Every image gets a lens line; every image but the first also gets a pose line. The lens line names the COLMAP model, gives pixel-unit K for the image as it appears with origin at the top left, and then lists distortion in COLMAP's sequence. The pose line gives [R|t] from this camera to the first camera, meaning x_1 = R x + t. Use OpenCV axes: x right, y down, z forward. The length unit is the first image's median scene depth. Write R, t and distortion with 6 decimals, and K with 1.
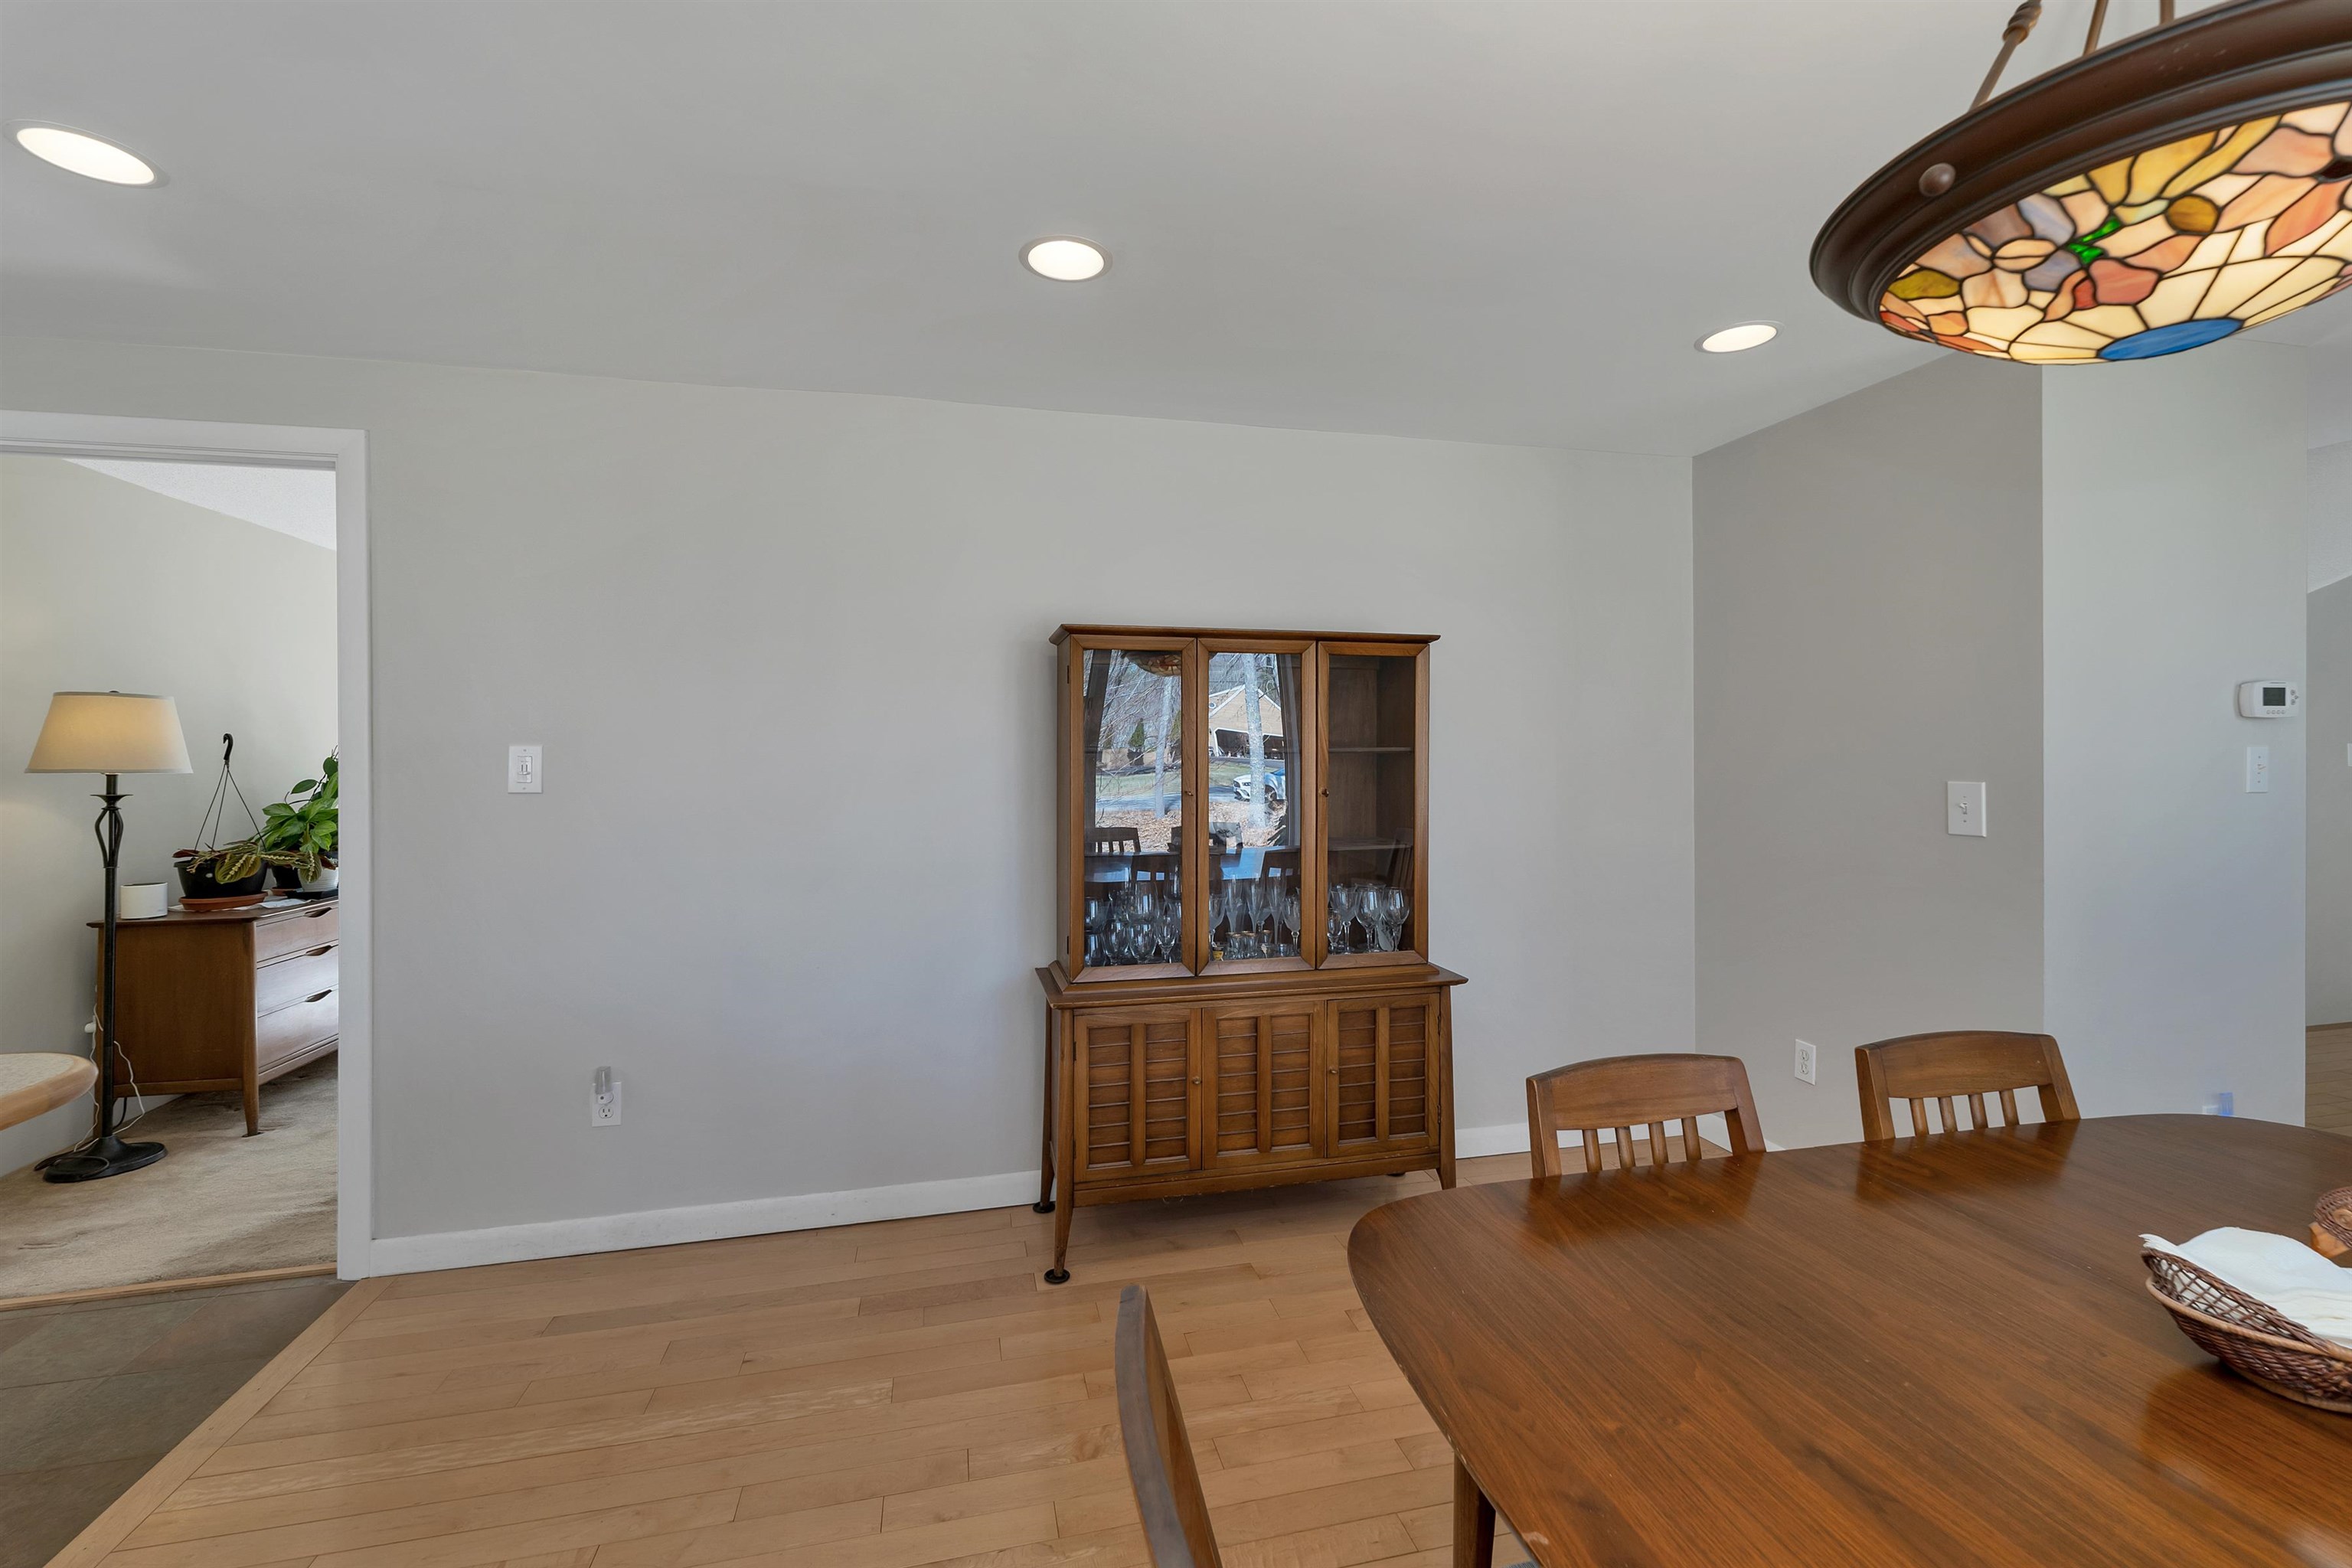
lens RADIAL K [[977.1, 0, 1173.7], [0, 977.1, 760.5], [0, 0, 1]] dist [0.000903, 0.000345]
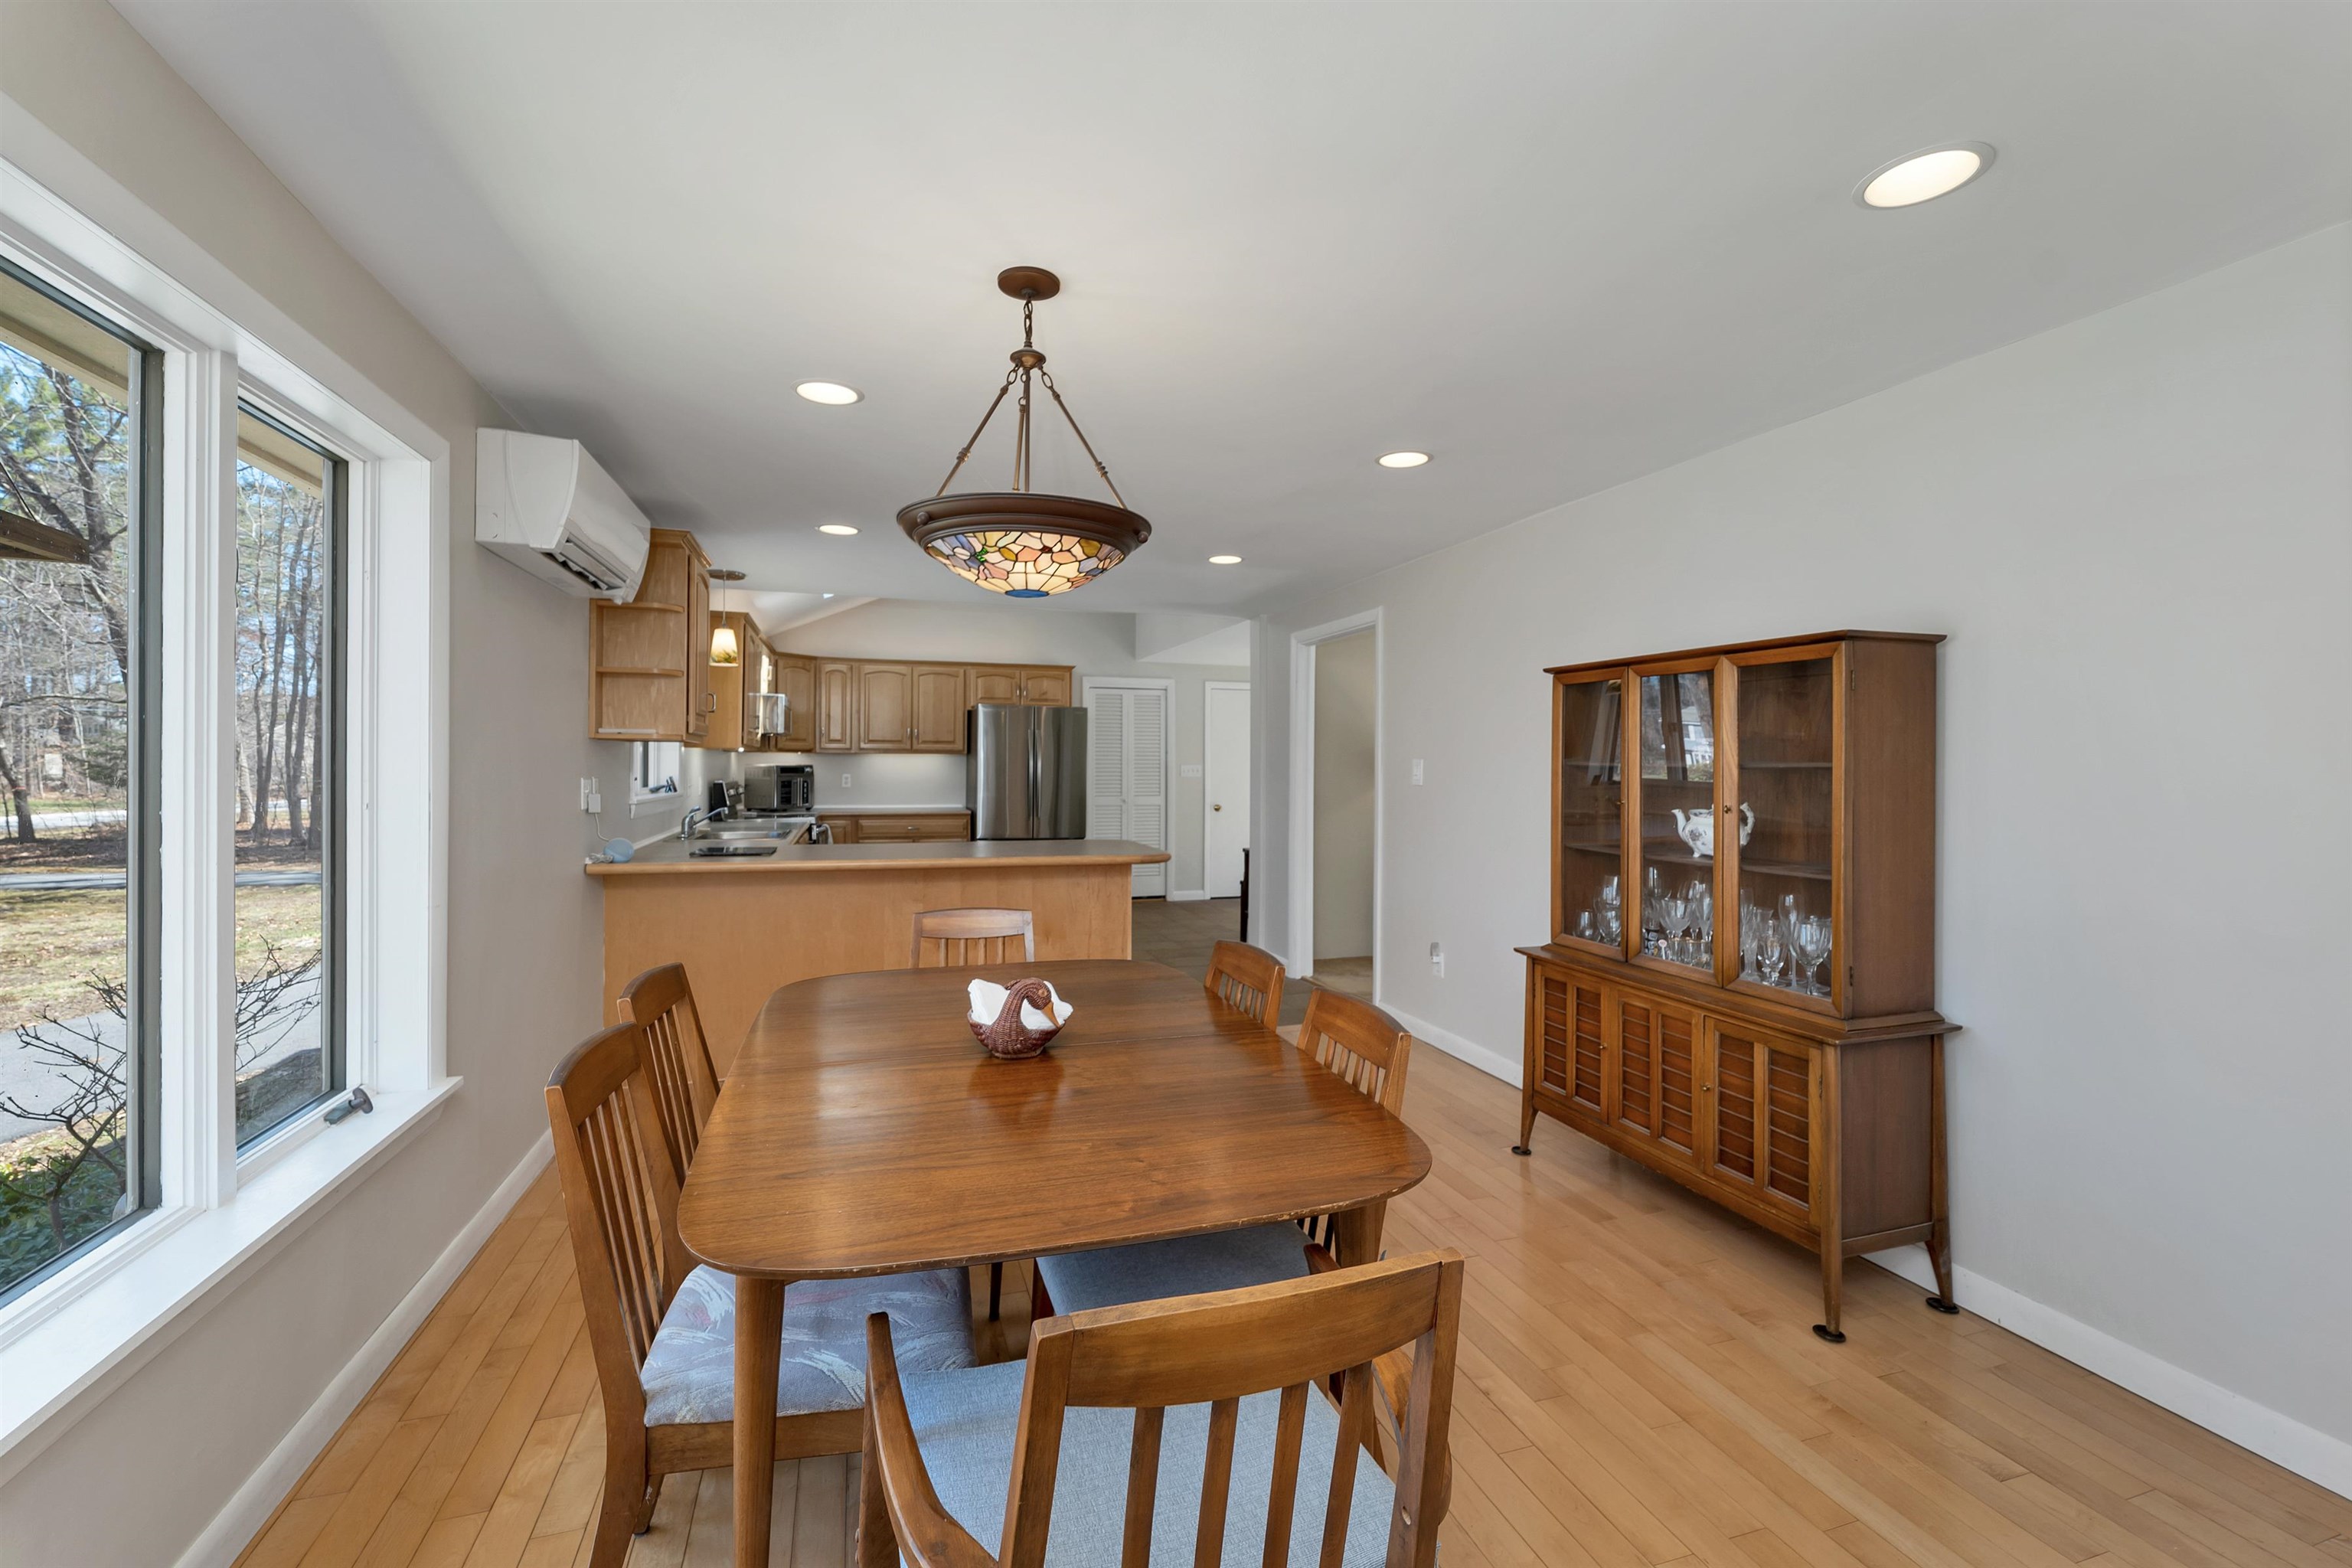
lens RADIAL K [[960.3, 0, 1169.4], [0, 960.3, 776.3], [0, 0, 1]] dist [-0.003226, -0.000084]
pose [[0.085569, 0.017436, -0.996180, 1.074787], [-0.010132, 0.999810, 0.016629, -0.010486], [0.996281, 0.008670, 0.085729, 0.362982]]
